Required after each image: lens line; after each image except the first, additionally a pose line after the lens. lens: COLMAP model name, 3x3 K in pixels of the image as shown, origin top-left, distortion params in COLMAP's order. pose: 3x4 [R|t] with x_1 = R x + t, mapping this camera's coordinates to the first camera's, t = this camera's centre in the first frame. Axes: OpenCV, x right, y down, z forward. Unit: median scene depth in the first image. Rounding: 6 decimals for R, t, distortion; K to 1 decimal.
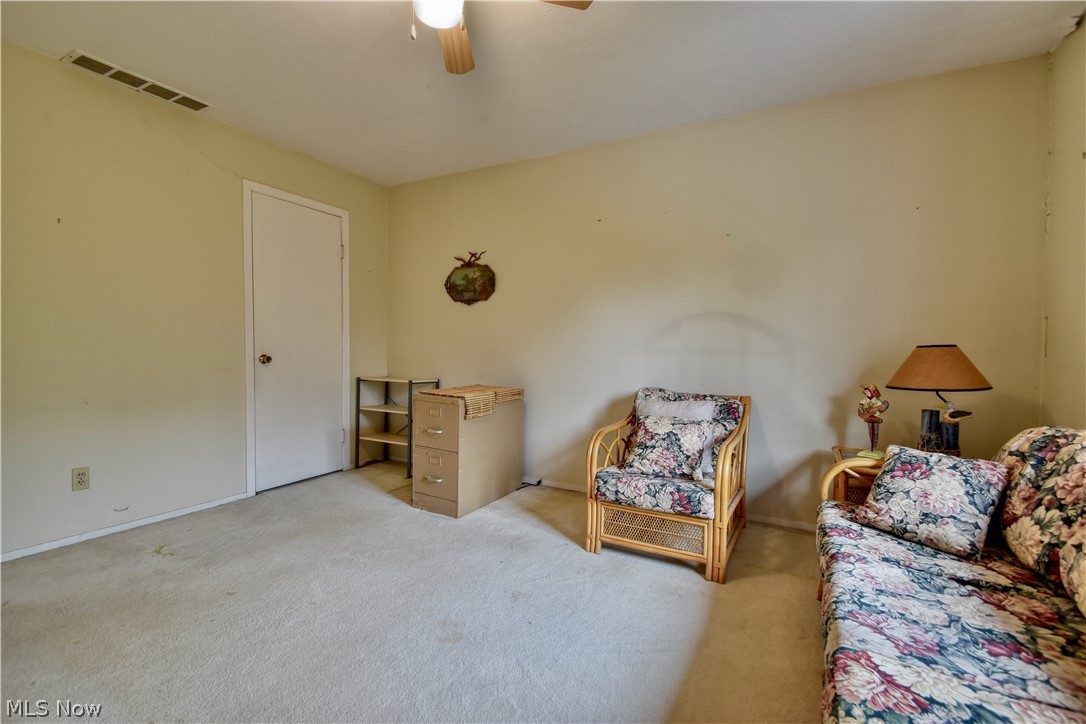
lens RADIAL K [[481.8, 0, 543.6], [0, 481.8, 366.6], [0, 0, 1]] dist [0.016561, -0.014508]
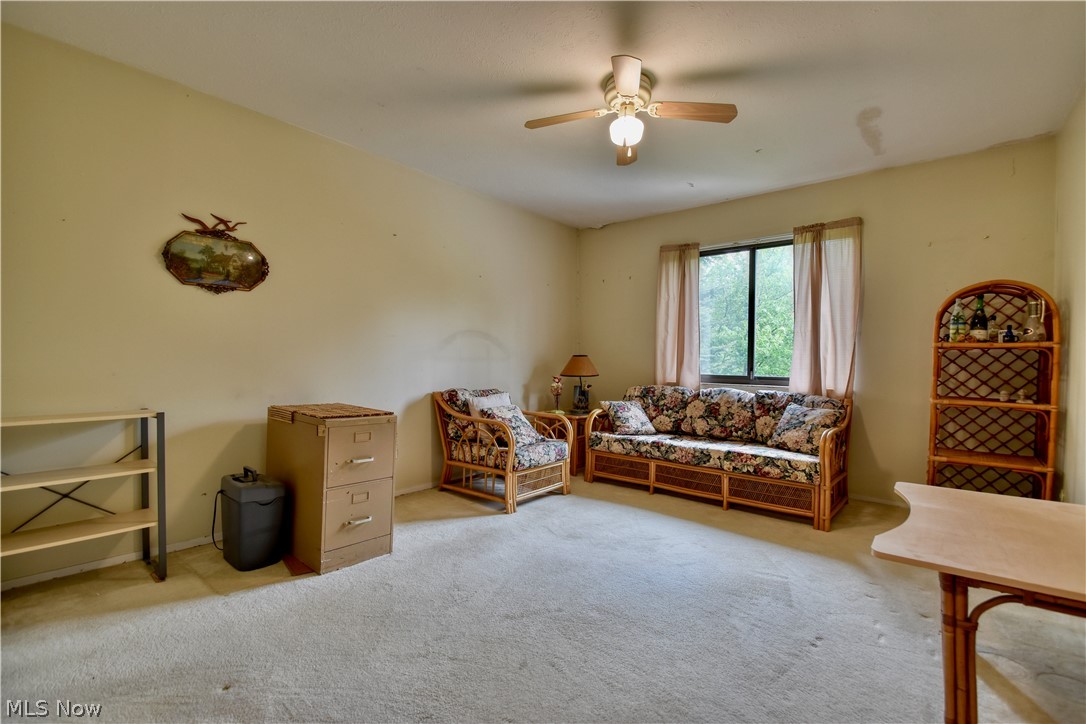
lens RADIAL K [[481.8, 0, 543.6], [0, 481.8, 366.6], [0, 0, 1]] dist [0.016561, -0.014508]
pose [[0.188169, -0.028206, 0.981732, -0.763137], [0.026819, 0.999362, 0.023572, -0.028397], [-0.981770, 0.021893, 0.188805, 0.431524]]
